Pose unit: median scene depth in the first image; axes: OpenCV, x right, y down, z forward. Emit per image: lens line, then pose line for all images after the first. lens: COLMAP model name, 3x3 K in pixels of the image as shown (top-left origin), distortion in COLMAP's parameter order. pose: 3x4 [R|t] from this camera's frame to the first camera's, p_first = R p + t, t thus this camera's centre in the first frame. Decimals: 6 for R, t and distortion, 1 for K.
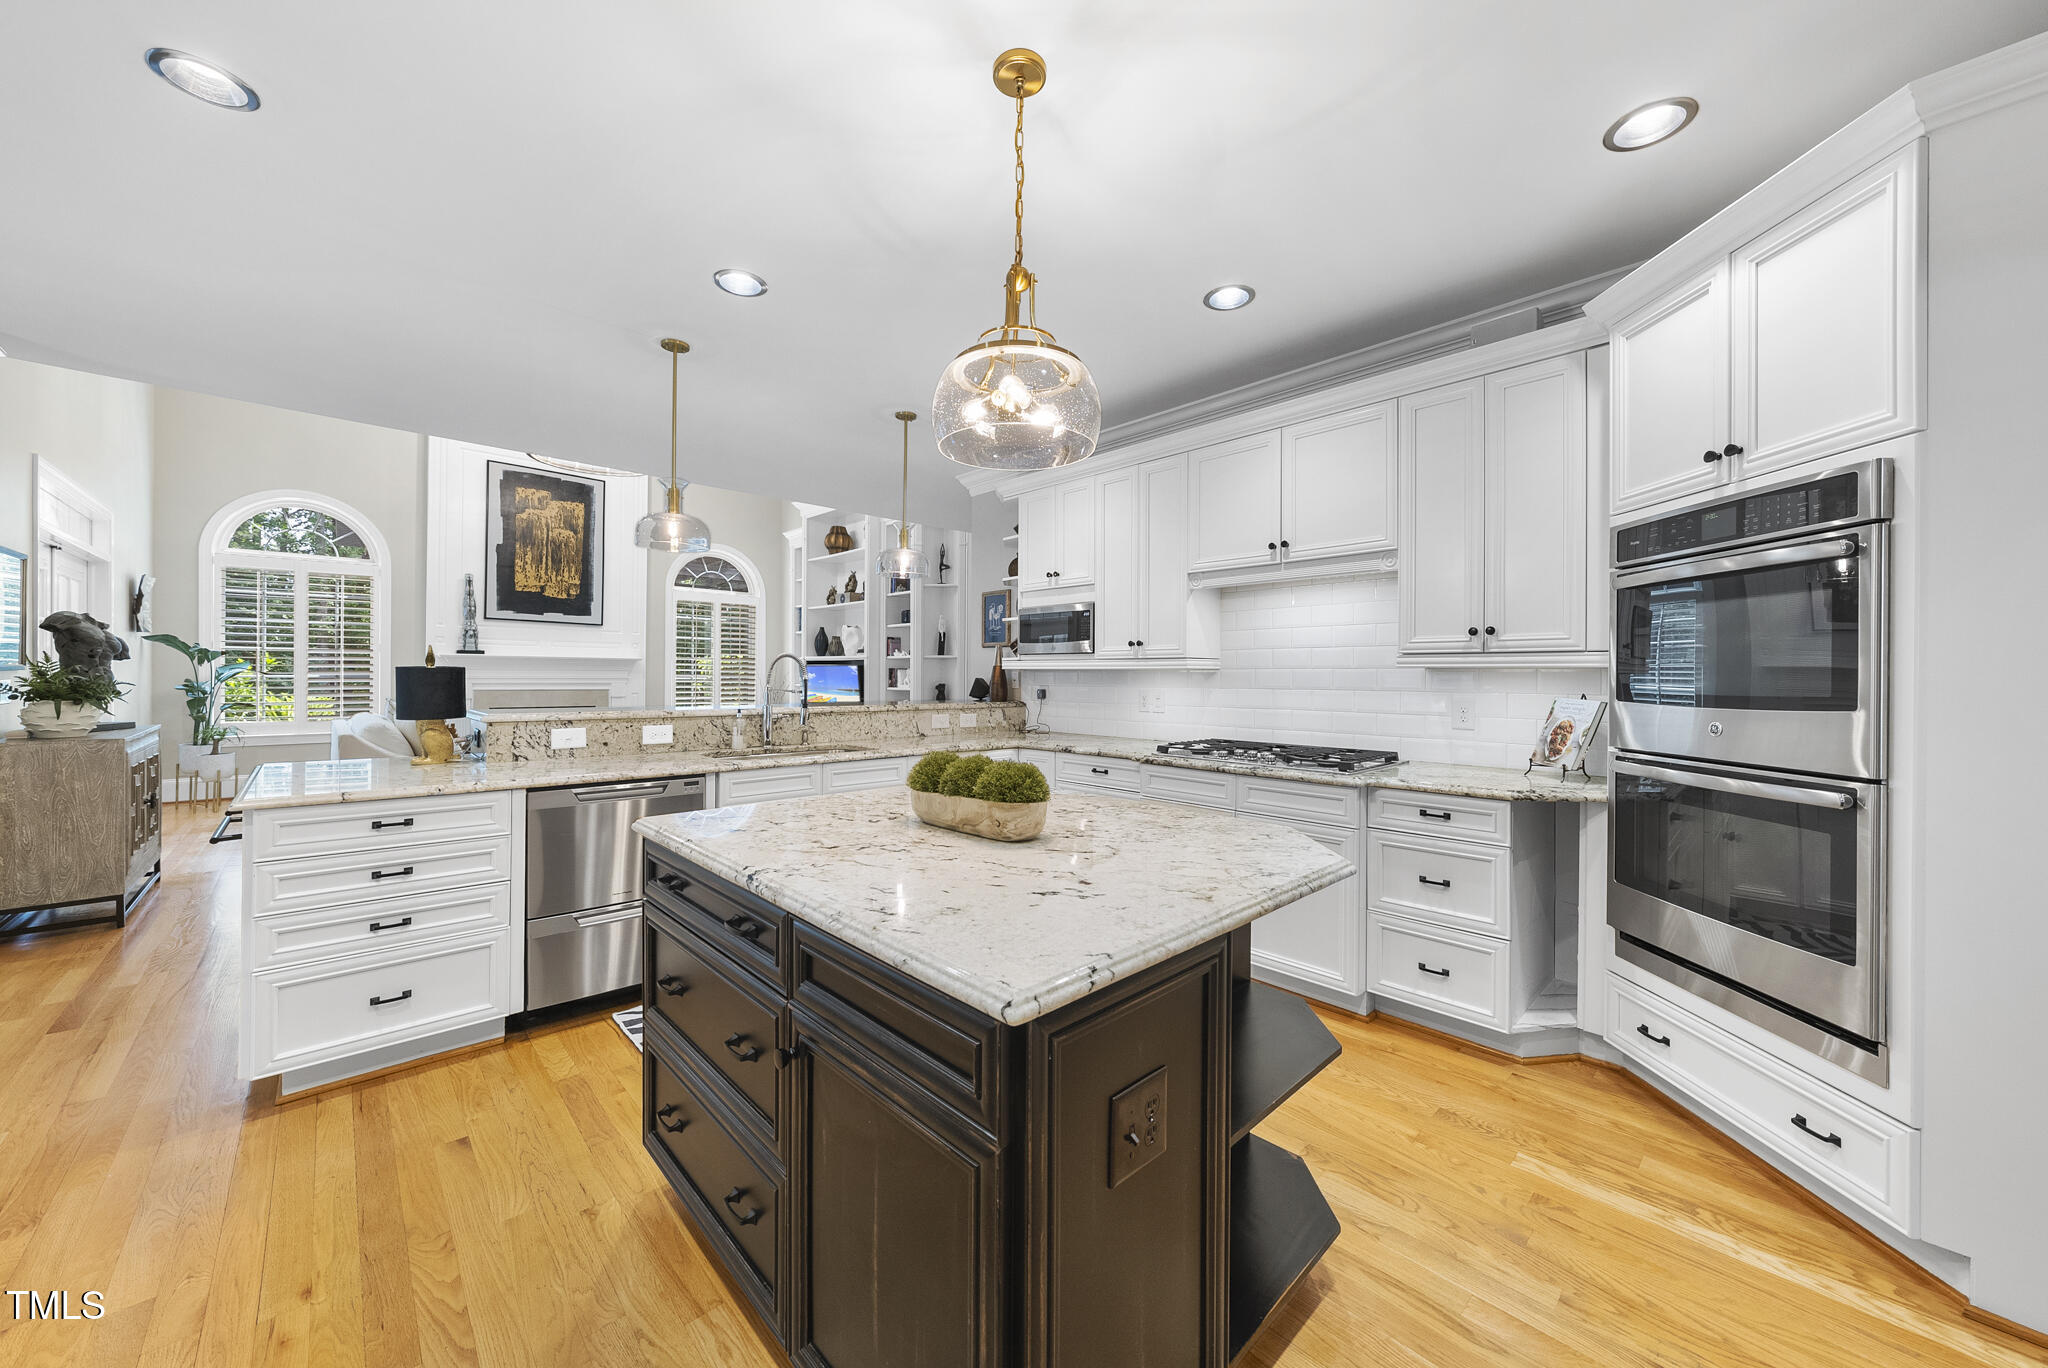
lens RADIAL K [[745.8, 0, 1028.0], [0, 745.8, 673.0], [0, 0, 1]] dist [0.000342, 0.000345]
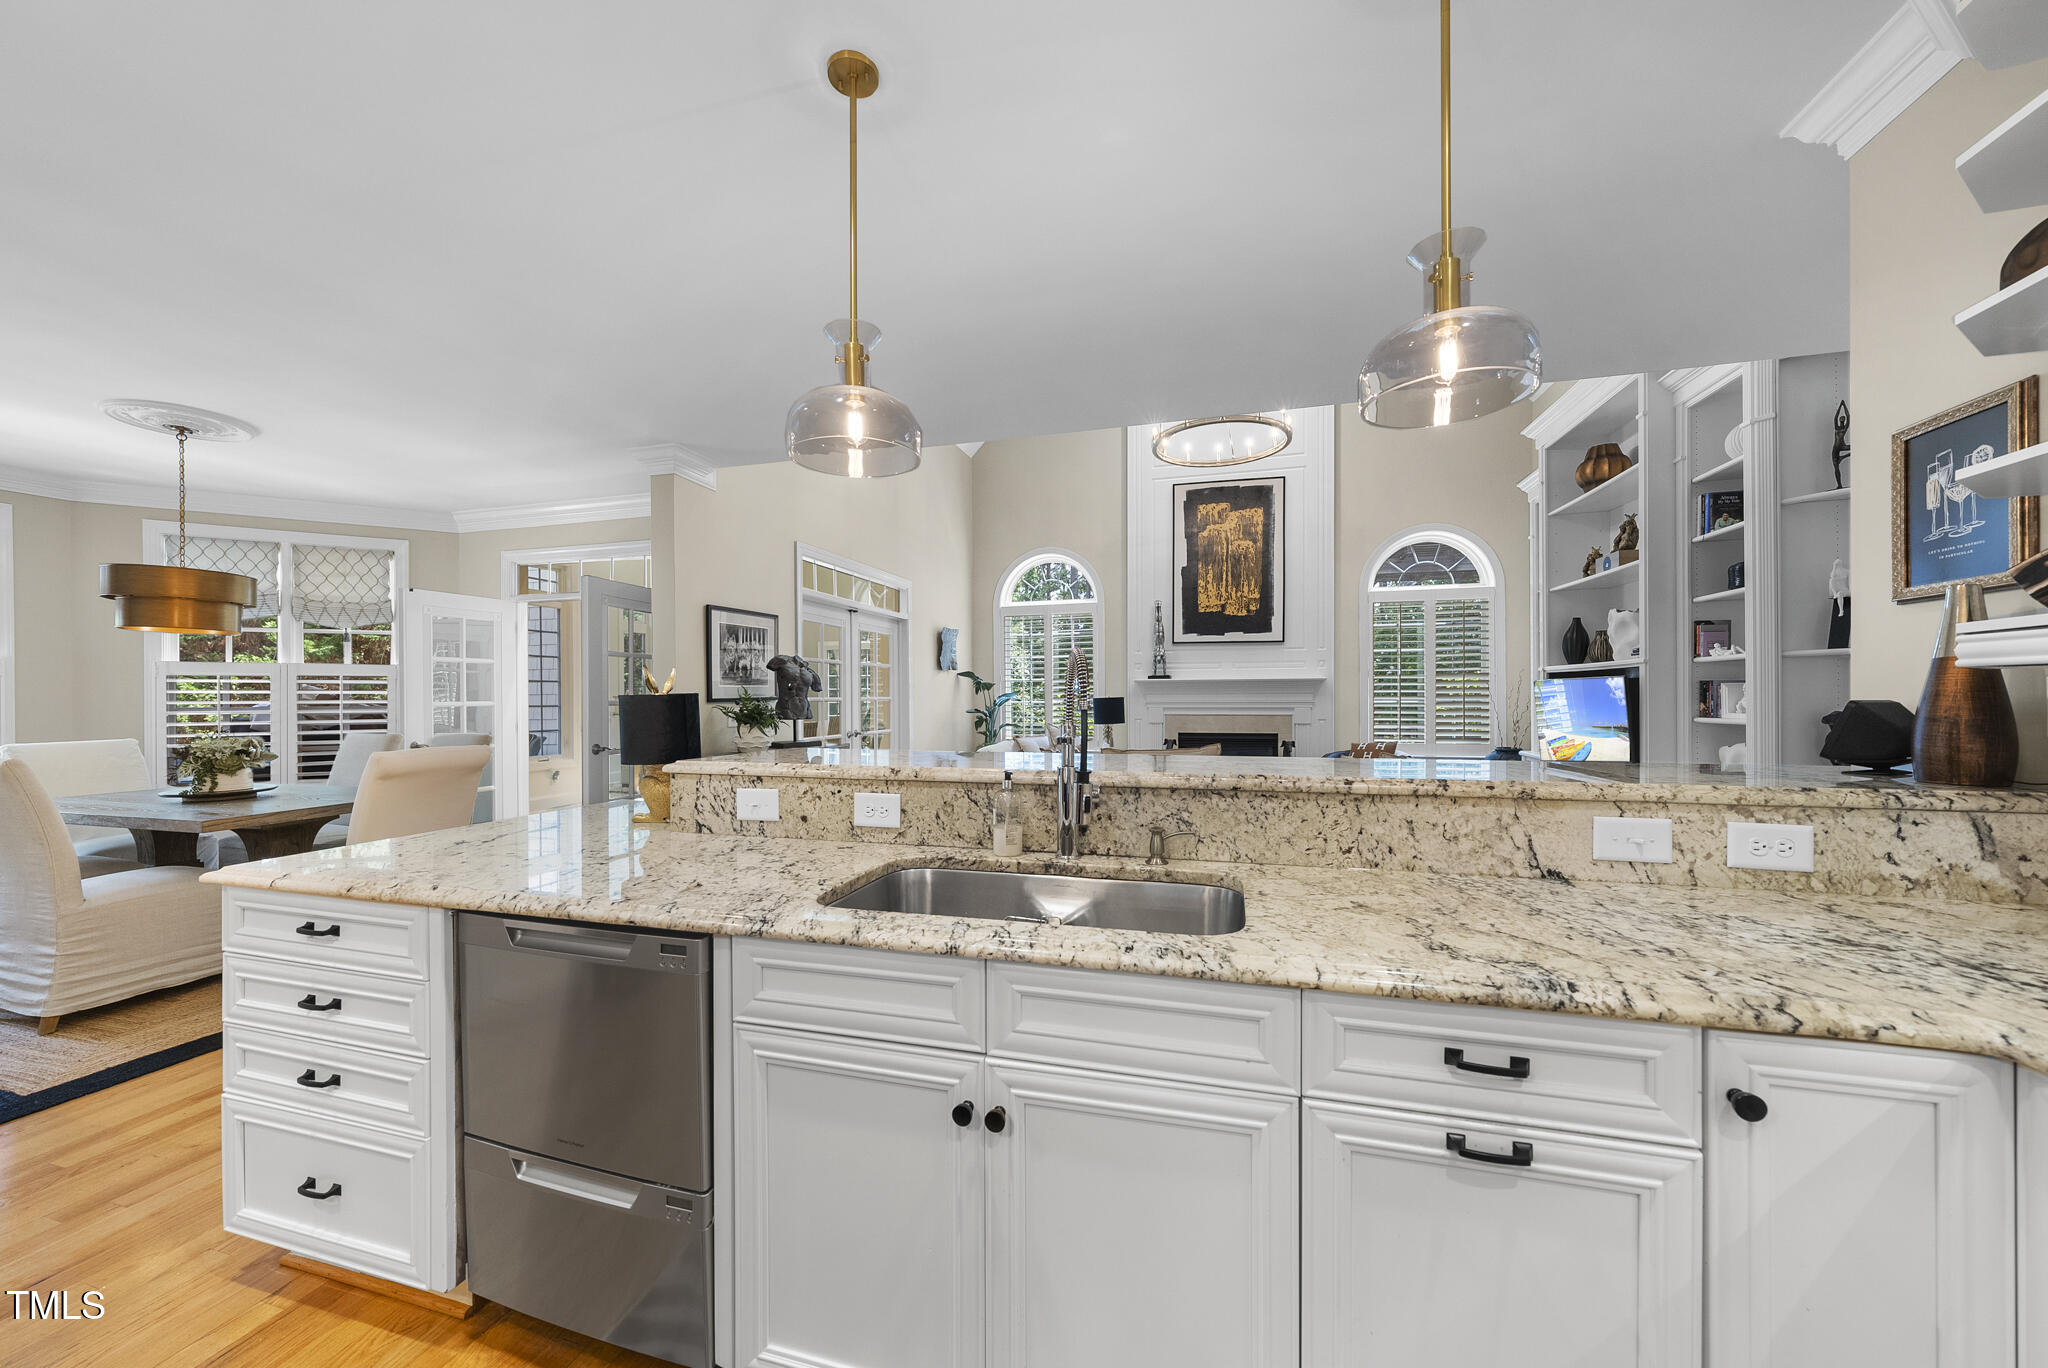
lens RADIAL K [[723.5, 0, 1028.9], [0, 723.5, 698.8], [0, 0, 1]] dist [-0.001594, -0.000211]
pose [[0.508424, -0.008618, -0.861063, 0.009412], [0.013272, 0.999910, -0.002171, 0.001081], [0.861004, -0.010324, 0.508493, 0.332634]]
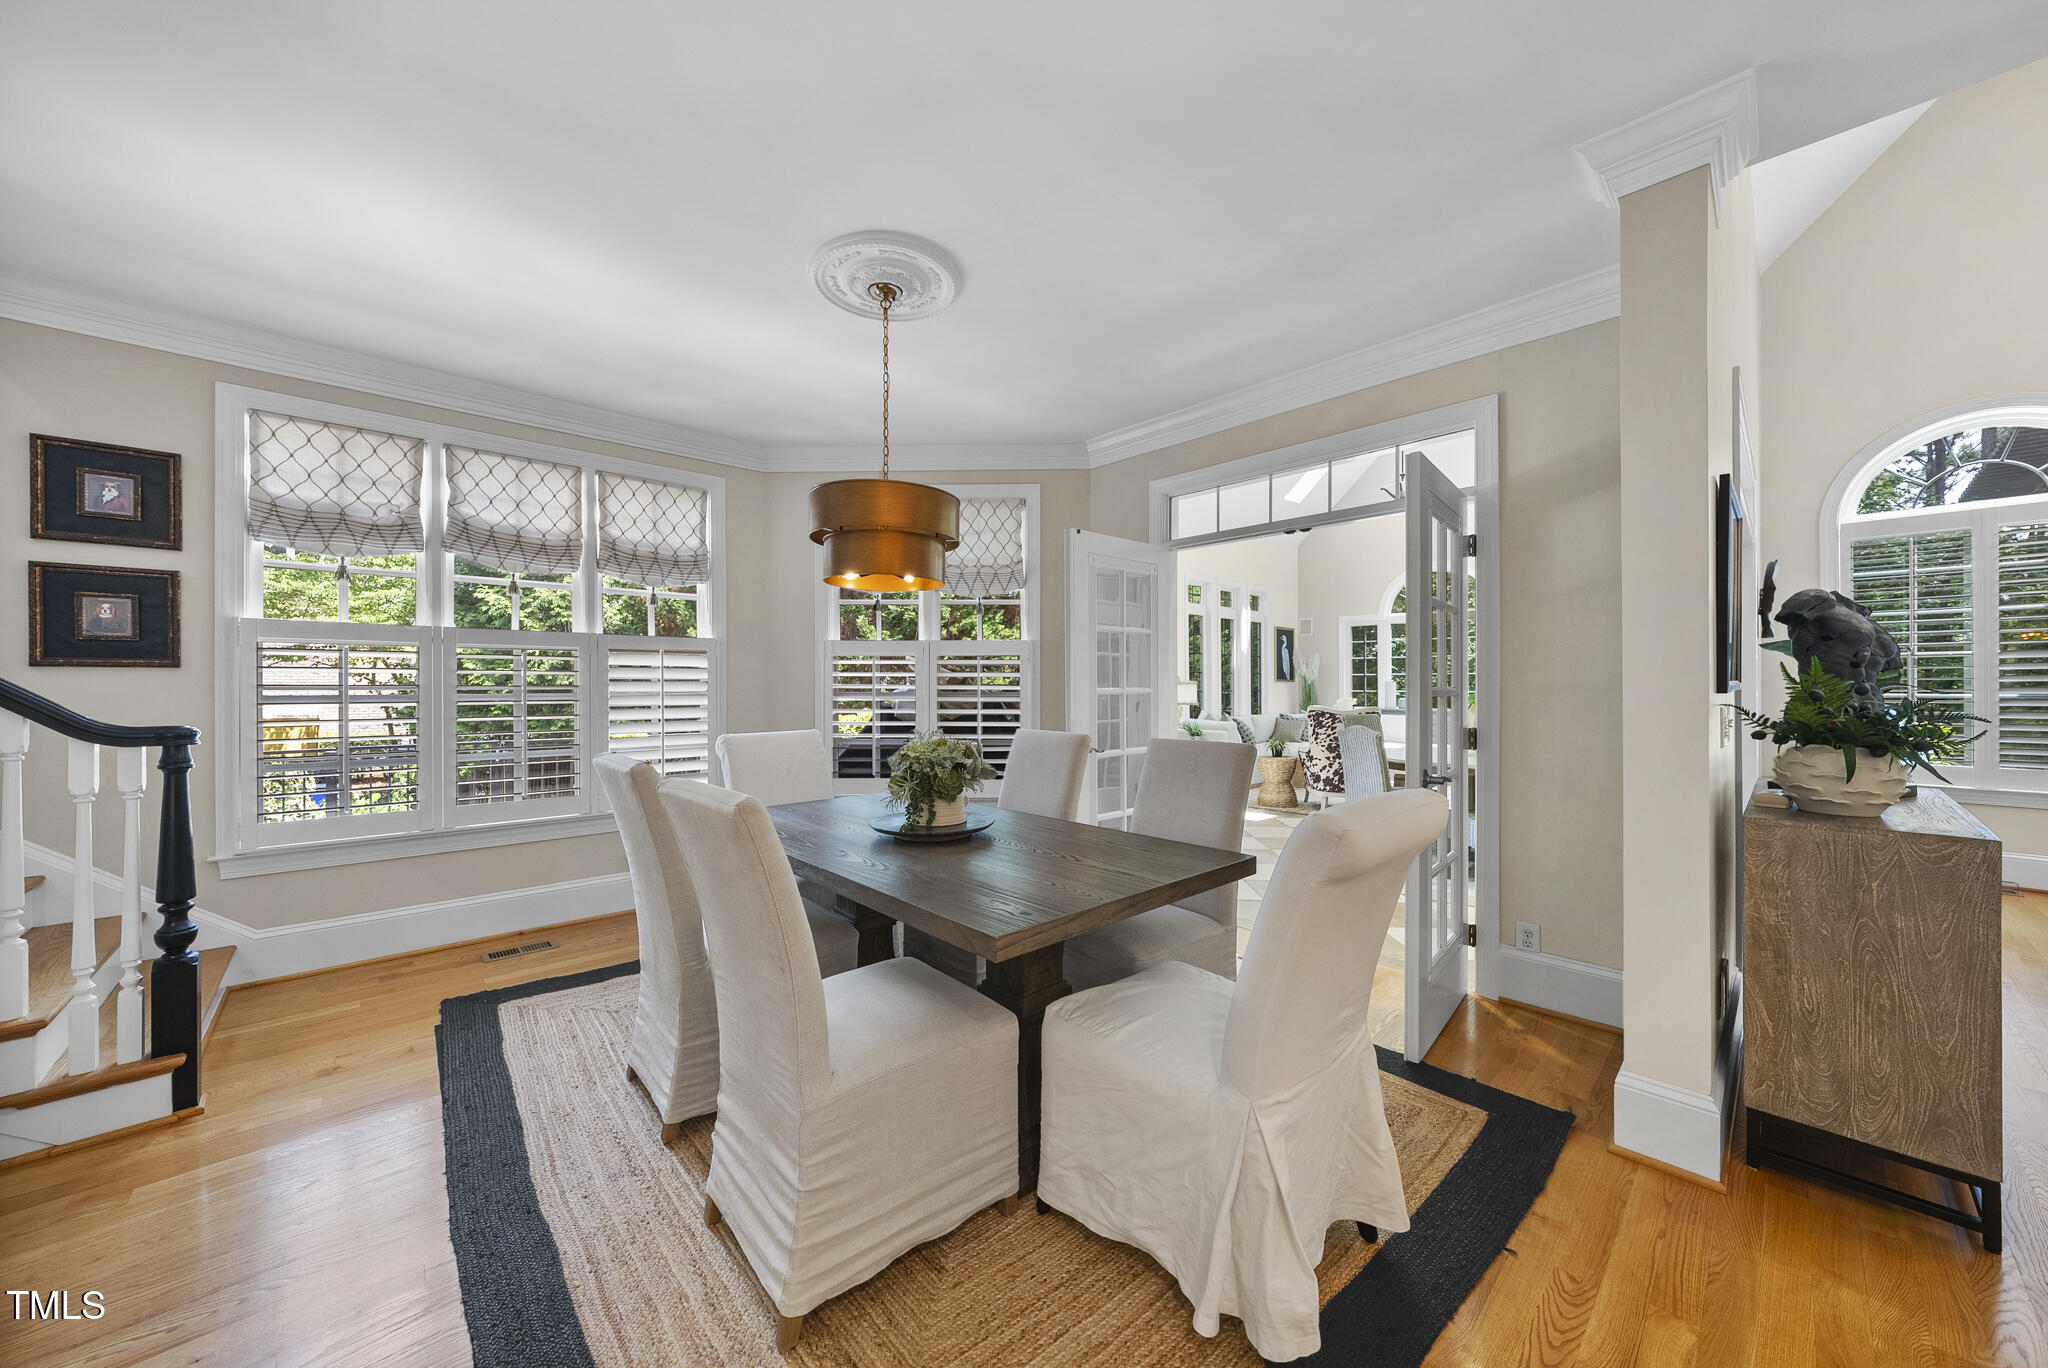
lens RADIAL K [[714.0, 0, 1028.7], [0, 714.0, 686.3], [0, 0, 1]] dist [-0.001309, 0.000330]
pose [[0.001546, -0.008027, -0.999967, -0.328696], [0.003726, 0.999961, -0.008021, -0.001995], [0.999992, -0.003714, 0.001575, 0.173075]]
